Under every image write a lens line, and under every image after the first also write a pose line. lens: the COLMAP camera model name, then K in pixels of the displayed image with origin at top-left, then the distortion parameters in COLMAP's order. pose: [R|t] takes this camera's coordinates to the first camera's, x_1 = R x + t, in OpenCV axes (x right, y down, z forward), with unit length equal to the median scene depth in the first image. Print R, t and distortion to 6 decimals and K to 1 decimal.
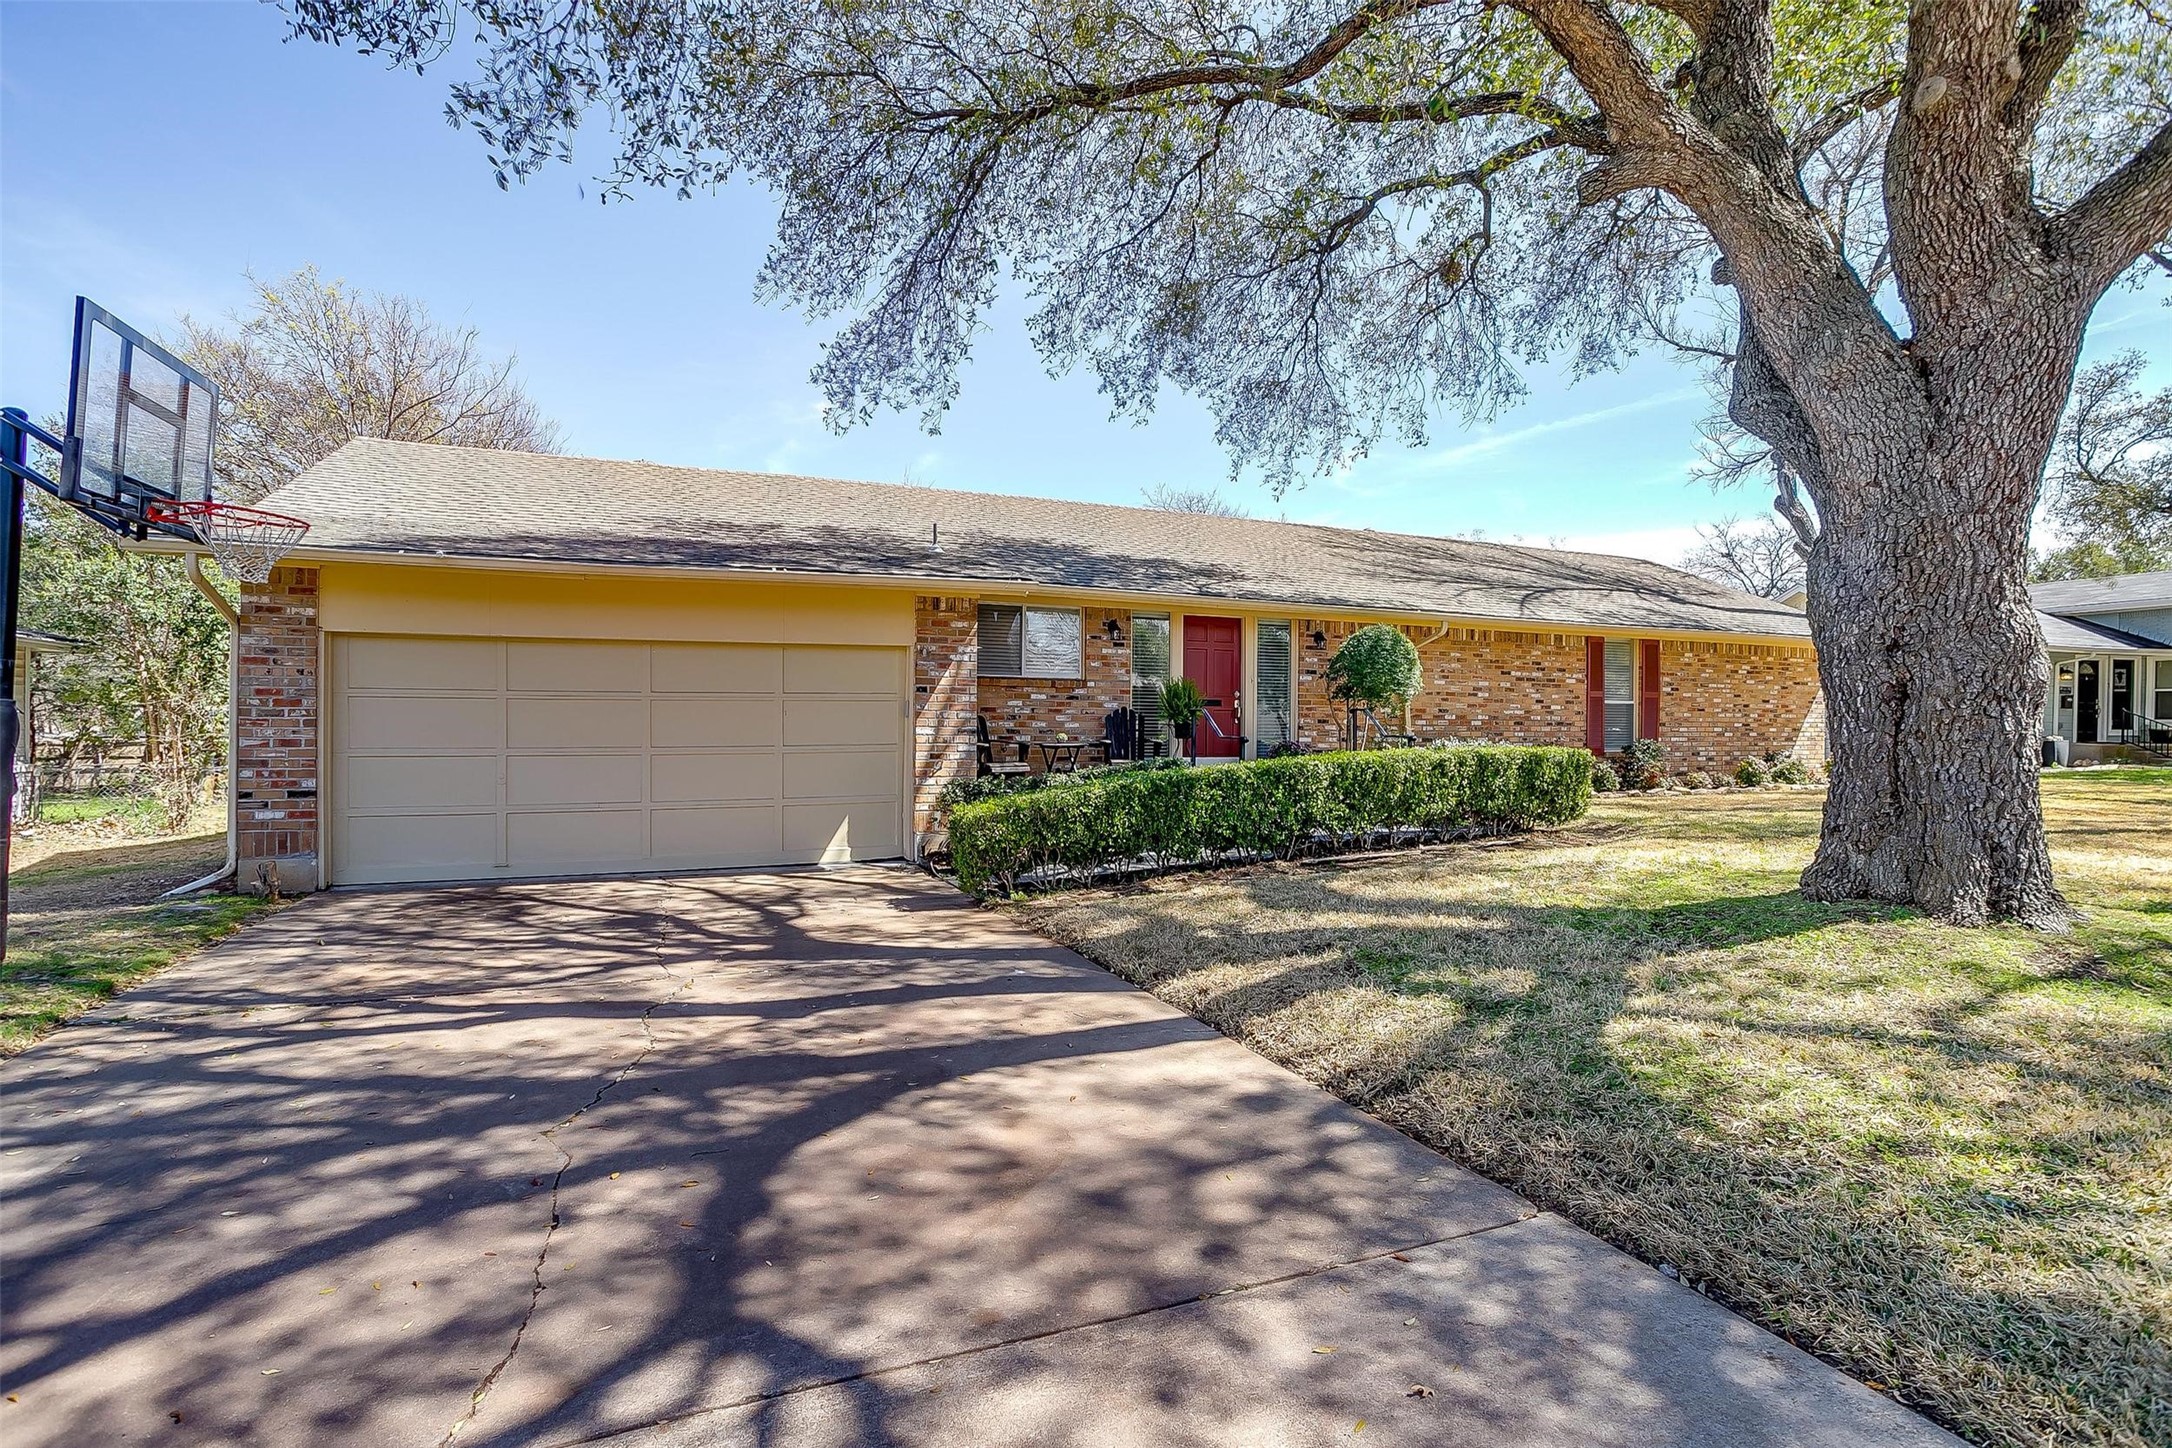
lens RADIAL K [[1049.3, 0, 1091.8], [0, 1049.3, 724.5], [0, 0, 1]] dist [-0.003105, 0.000495]
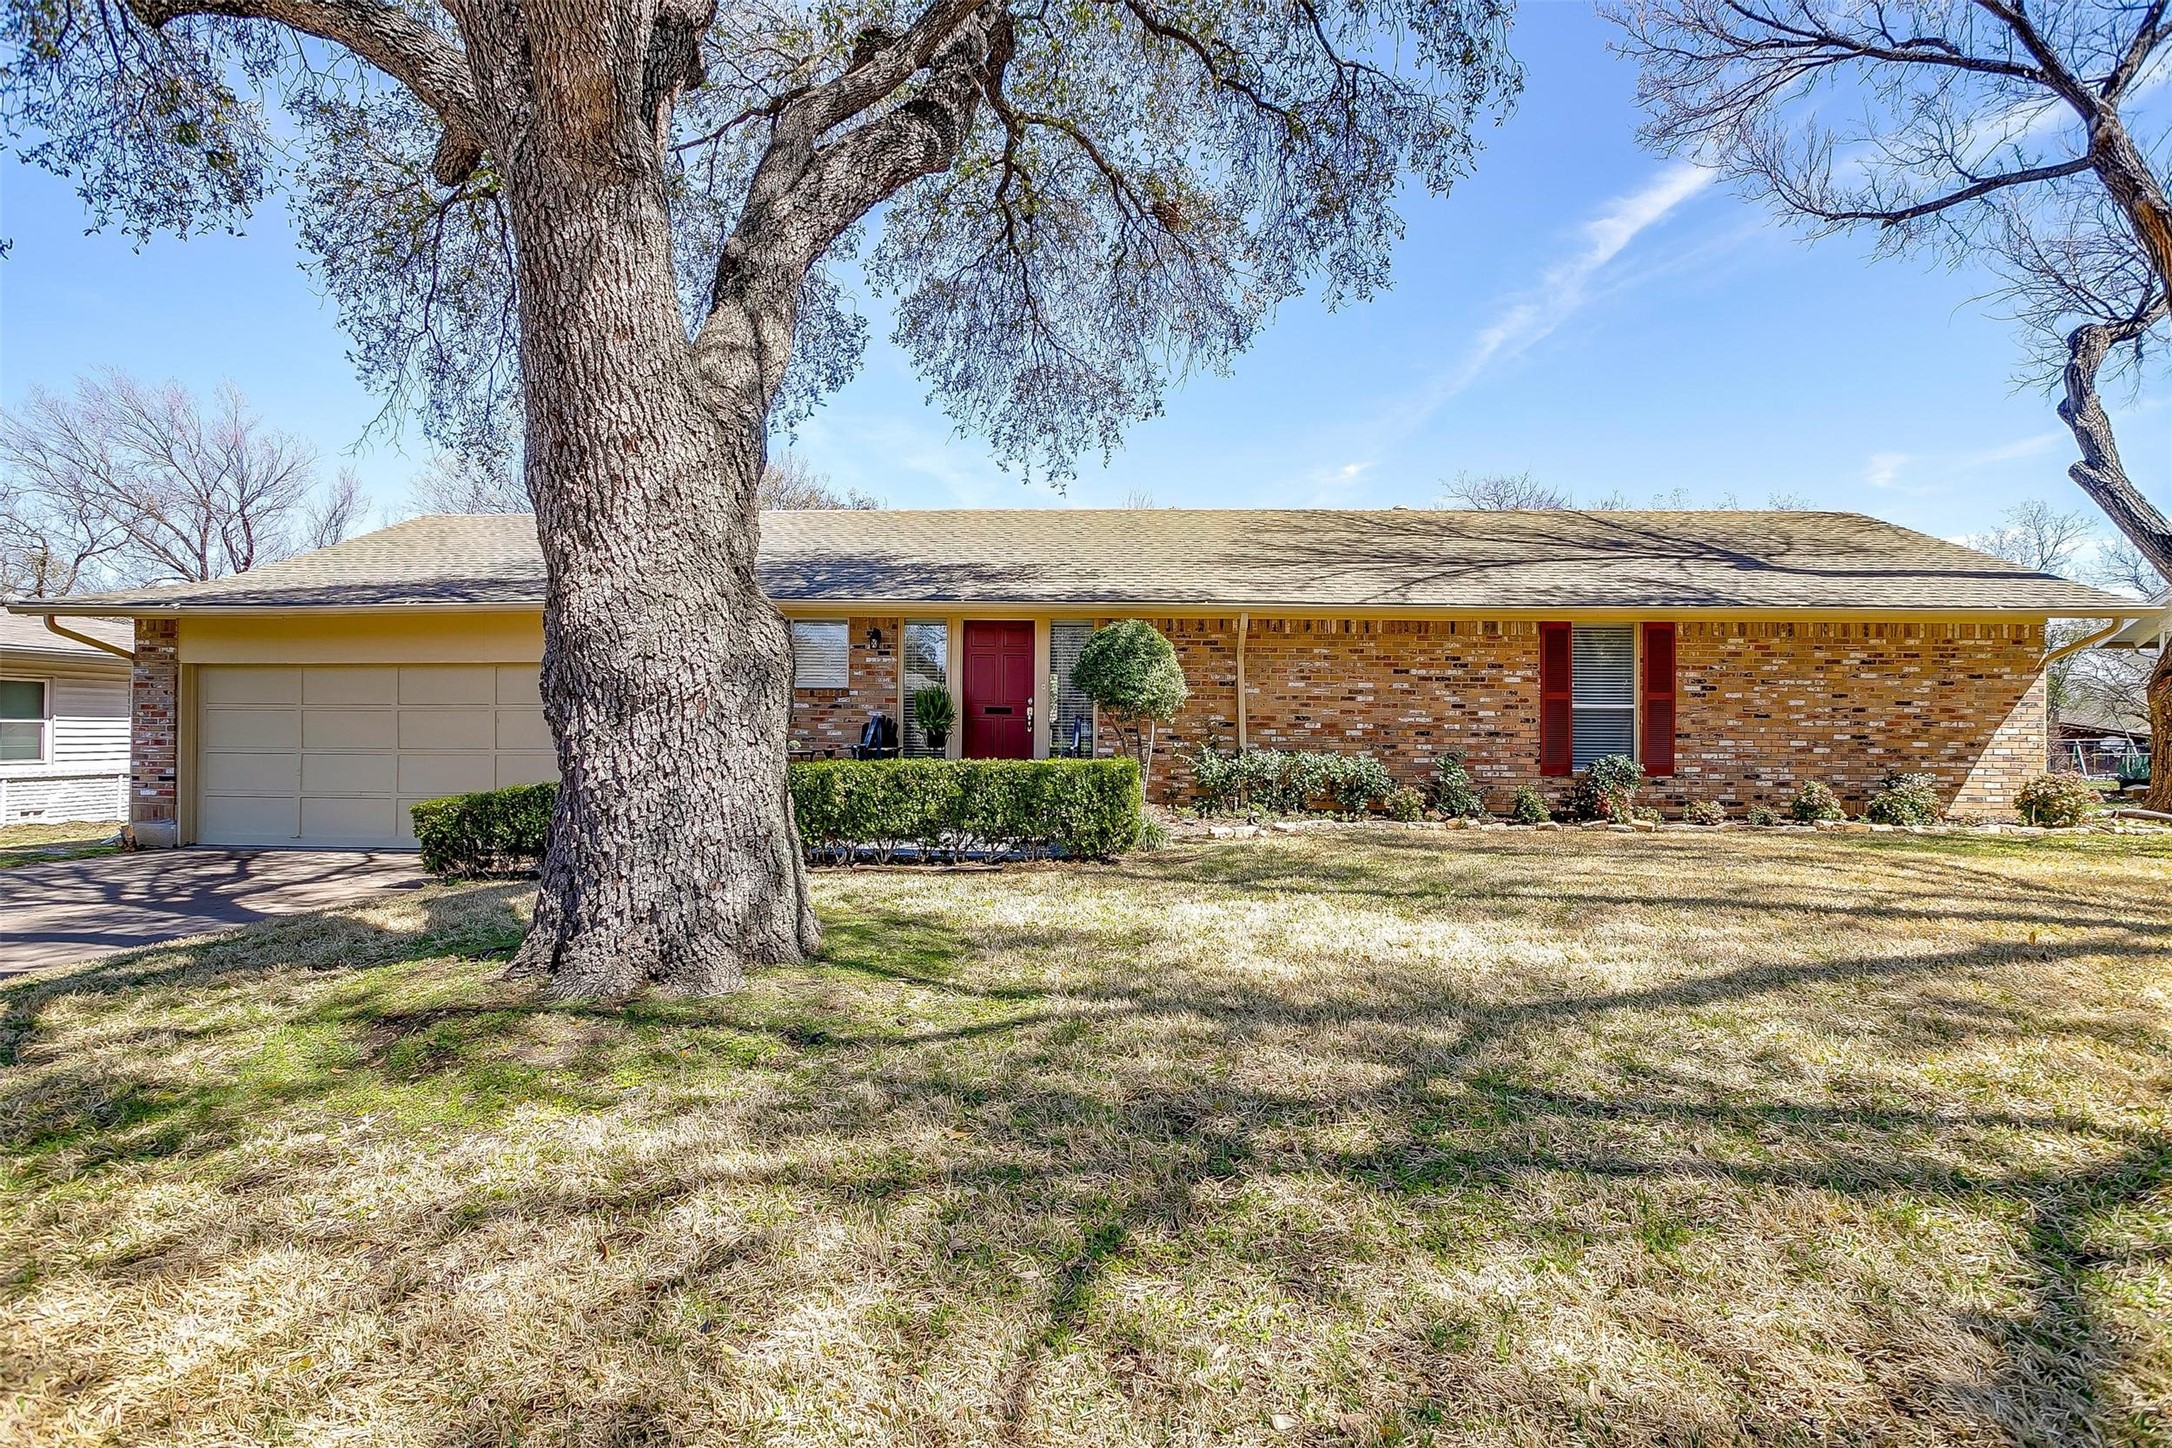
lens RADIAL K [[1049.3, 0, 1087.8], [0, 1049.3, 724.6], [0, 0, 1]] dist [-0.003105, 0.000495]
pose [[0.892105, -0.000712, -0.451827, 0.613663], [-0.004266, 0.999941, -0.009999, 0.001376], [0.451807, 0.010847, 0.892050, 0.182754]]
